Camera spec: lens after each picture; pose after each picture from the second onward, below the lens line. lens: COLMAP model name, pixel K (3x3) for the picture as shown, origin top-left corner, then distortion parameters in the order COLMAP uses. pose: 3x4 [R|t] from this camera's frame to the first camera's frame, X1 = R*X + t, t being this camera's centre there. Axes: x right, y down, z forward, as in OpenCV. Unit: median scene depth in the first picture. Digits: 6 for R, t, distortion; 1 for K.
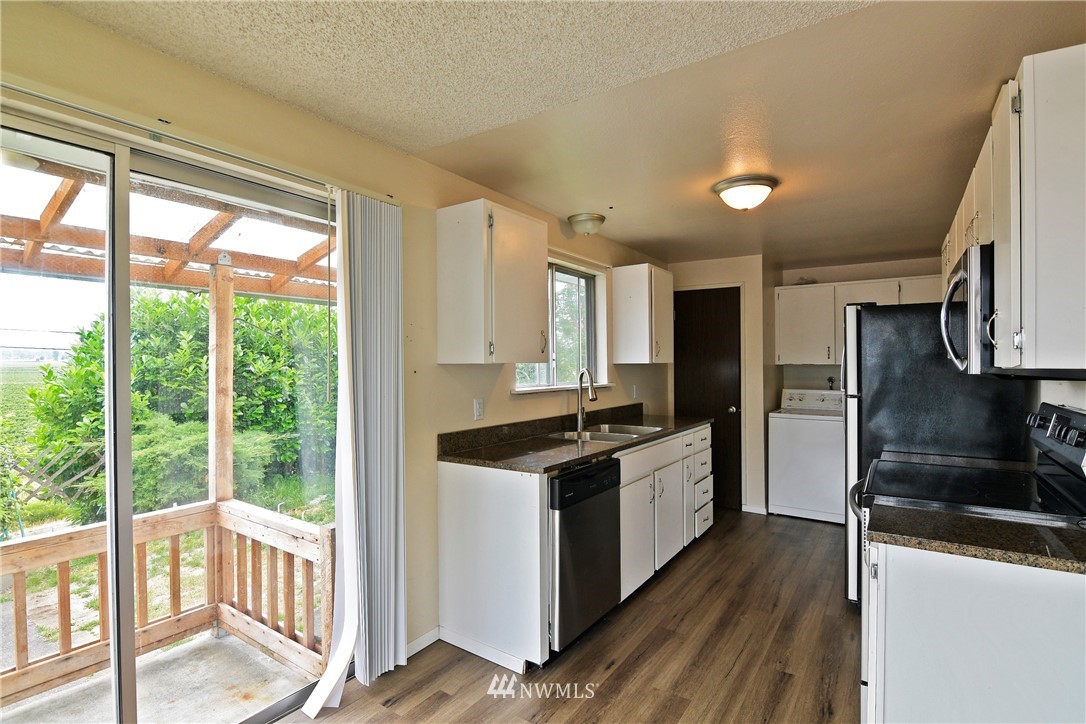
lens RADIAL K [[531.2, 0, 544.4], [0, 531.2, 357.6], [0, 0, 1]] dist [-0.018190, -0.000255]
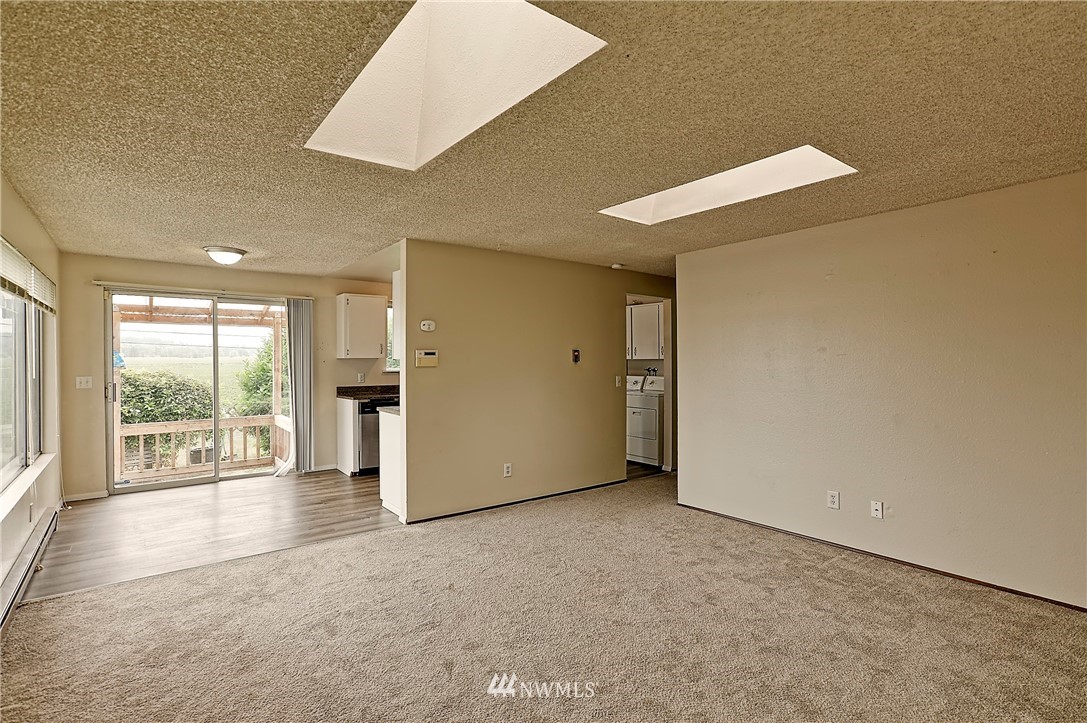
lens RADIAL K [[529.3, 0, 547.8], [0, 529.3, 362.1], [0, 0, 1]] dist [0.001748, 0.000948]
pose [[0.953184, 0.003177, -0.302373, 1.089823], [0.002035, 0.999855, 0.016921, -0.008481], [0.302383, -0.016744, 0.953039, -0.780169]]
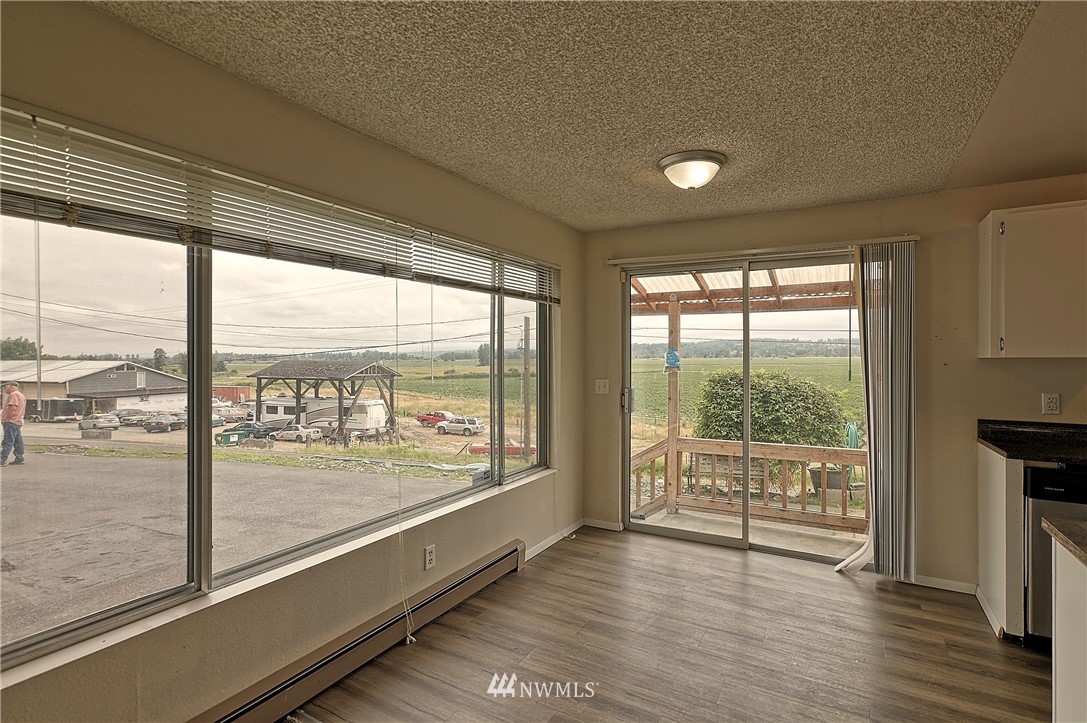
lens RADIAL K [[529.7, 0, 543.5], [0, 529.7, 361.5], [0, 0, 1]] dist [-0.075176, 0.066883]
pose [[0.079040, 0.008934, -0.996831, 0.625376], [0.007616, 0.999925, 0.009566, 0.000384], [0.996842, -0.008348, 0.078966, -0.025202]]
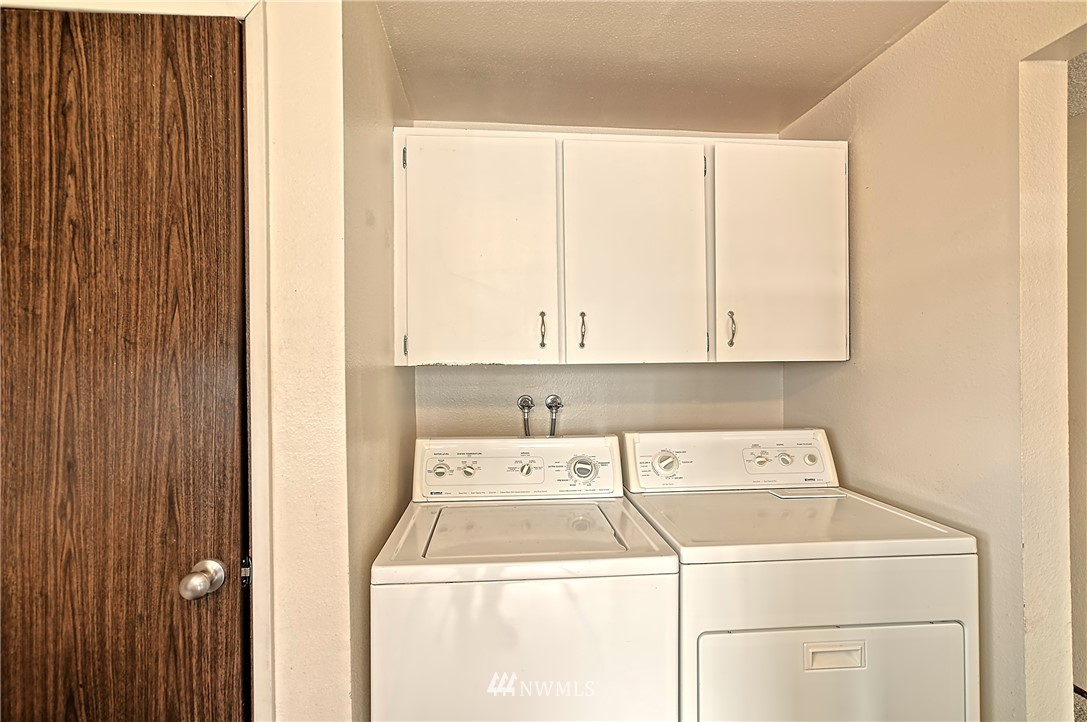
lens RADIAL K [[526.6, 0, 539.4], [0, 526.6, 360.8], [0, 0, 1]] dist [0.000180, 0.006003]
pose [[0.777617, -0.000845, 0.628737, 0.442424], [0.000199, 0.999999, 0.001097, 0.013206], [-0.628738, -0.000728, 0.777617, 1.016288]]
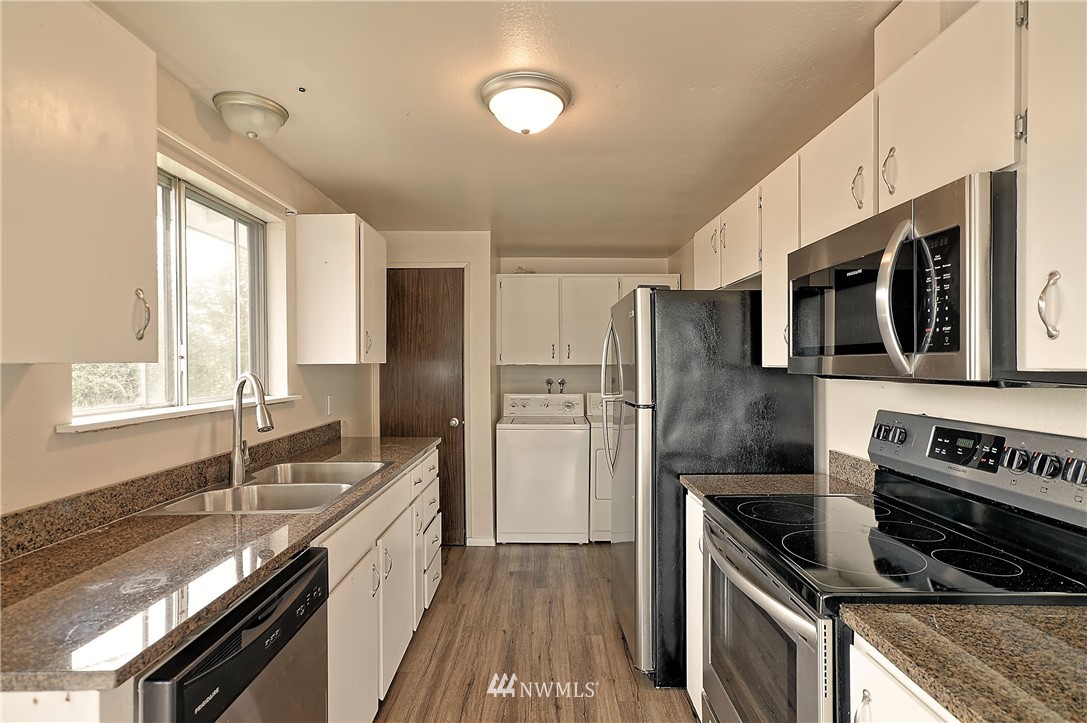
lens RADIAL K [[526.6, 0, 539.4], [0, 526.6, 361.3], [0, 0, 1]] dist [0.000180, 0.006003]
pose [[0.831311, 0.002696, 0.555801, 0.022319], [-0.005105, 0.999983, 0.002784, 0.005216], [-0.555785, -0.005152, 0.831310, 0.362542]]
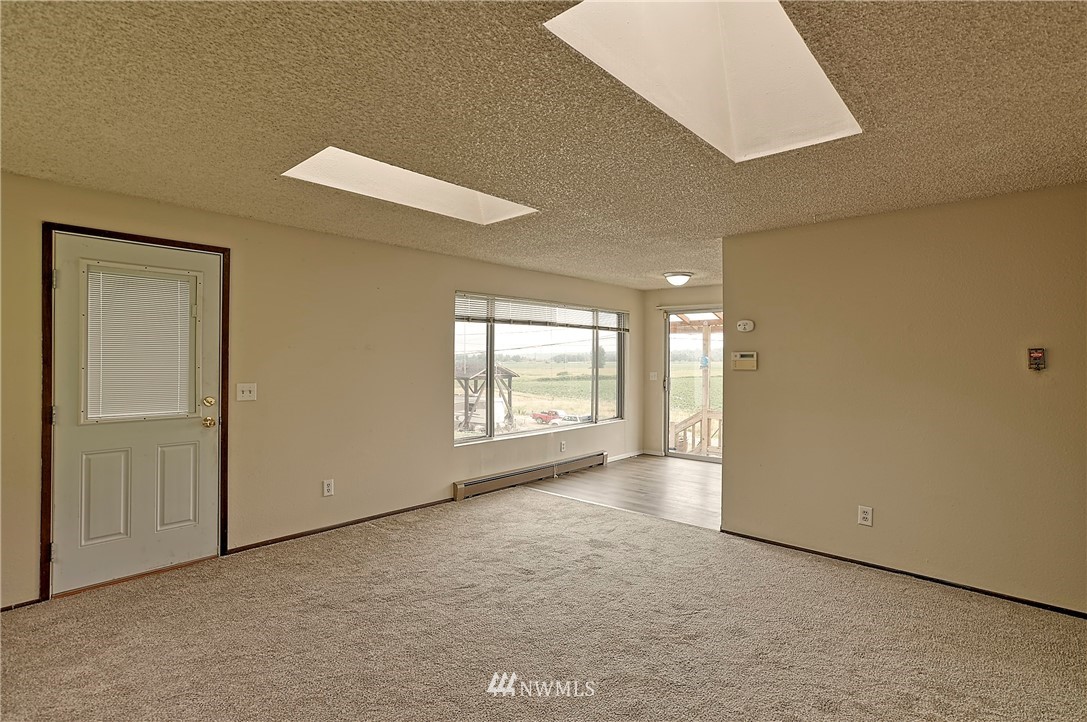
lens RADIAL K [[537.5, 0, 550.1], [0, 537.5, 363.8], [0, 0, 1]] dist [-0.001556, 0.000113]
pose [[-0.117843, 0.008727, -0.992994, 1.649195], [0.002041, 0.999961, 0.008547, -0.001719], [0.993030, -0.001020, -0.117857, 0.036702]]
